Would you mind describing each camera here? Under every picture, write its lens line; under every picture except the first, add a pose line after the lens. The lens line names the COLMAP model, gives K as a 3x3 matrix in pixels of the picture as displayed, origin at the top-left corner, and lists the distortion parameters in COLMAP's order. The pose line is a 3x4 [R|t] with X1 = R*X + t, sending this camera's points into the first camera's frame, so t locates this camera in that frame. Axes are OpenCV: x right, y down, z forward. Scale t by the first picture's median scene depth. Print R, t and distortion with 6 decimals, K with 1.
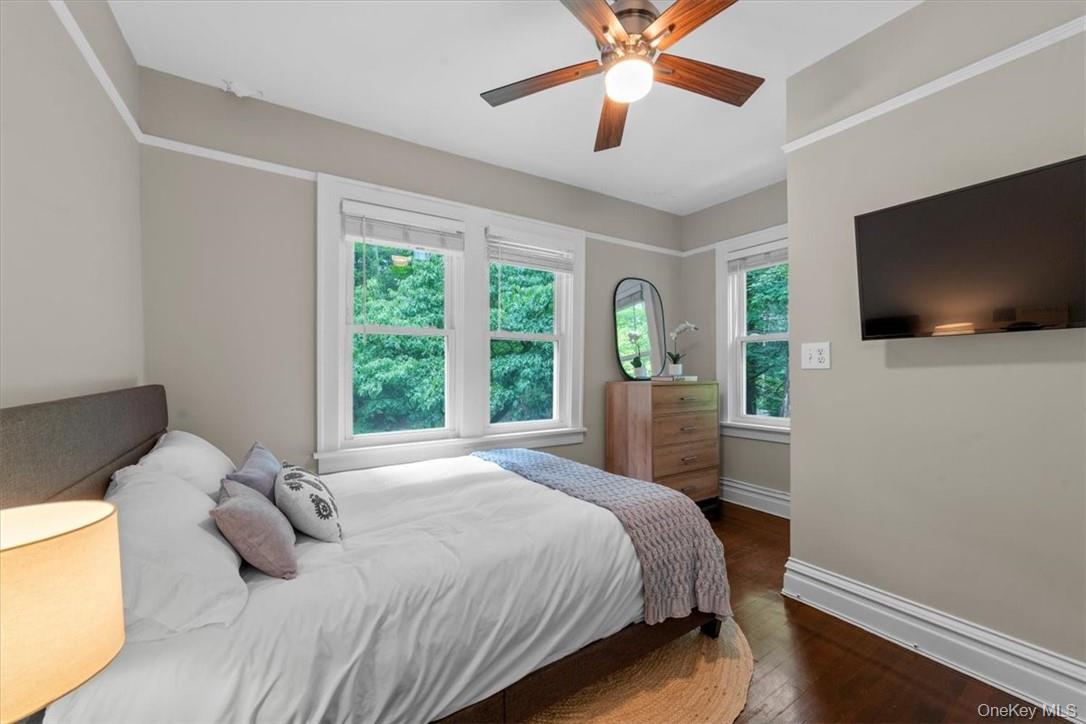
lens RADIAL K [[419.8, 0, 538.0], [0, 419.8, 365.2], [0, 0, 1]] dist [0.000947, 0.000790]
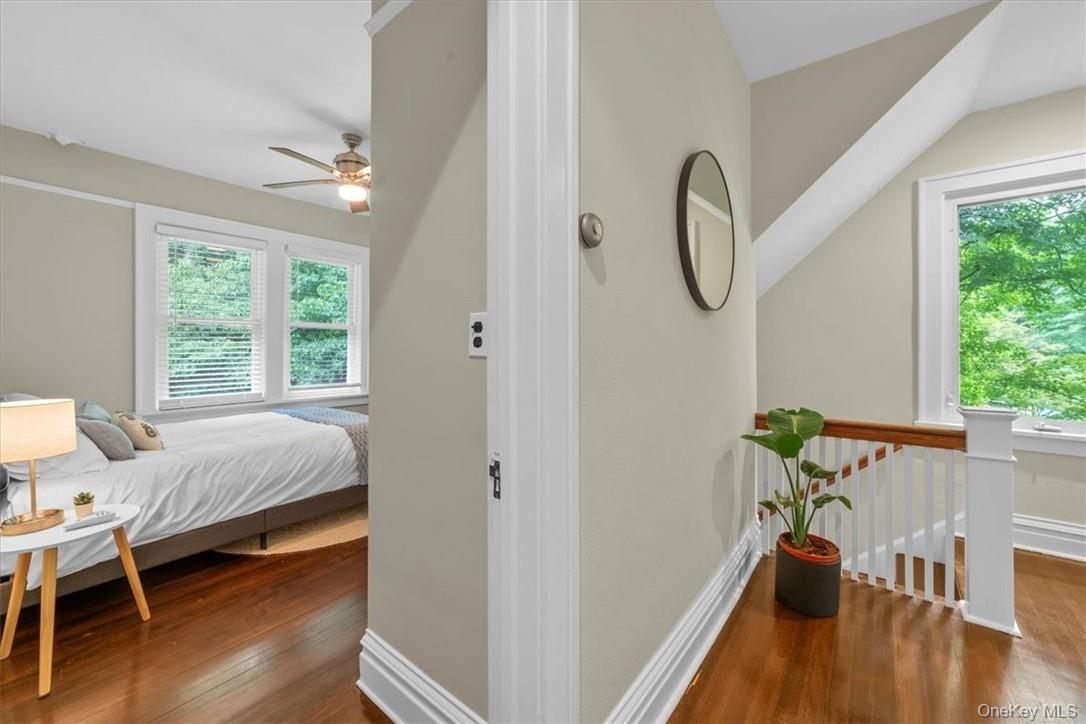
lens RADIAL K [[419.8, 0, 530.3], [0, 419.8, 347.7], [0, 0, 1]] dist [0.000947, 0.000790]
pose [[0.951674, -0.000112, 0.307109, 0.455513], [-0.000237, 0.999999, 0.001101, -0.001378], [-0.307109, -0.001121, 0.951674, -1.157548]]
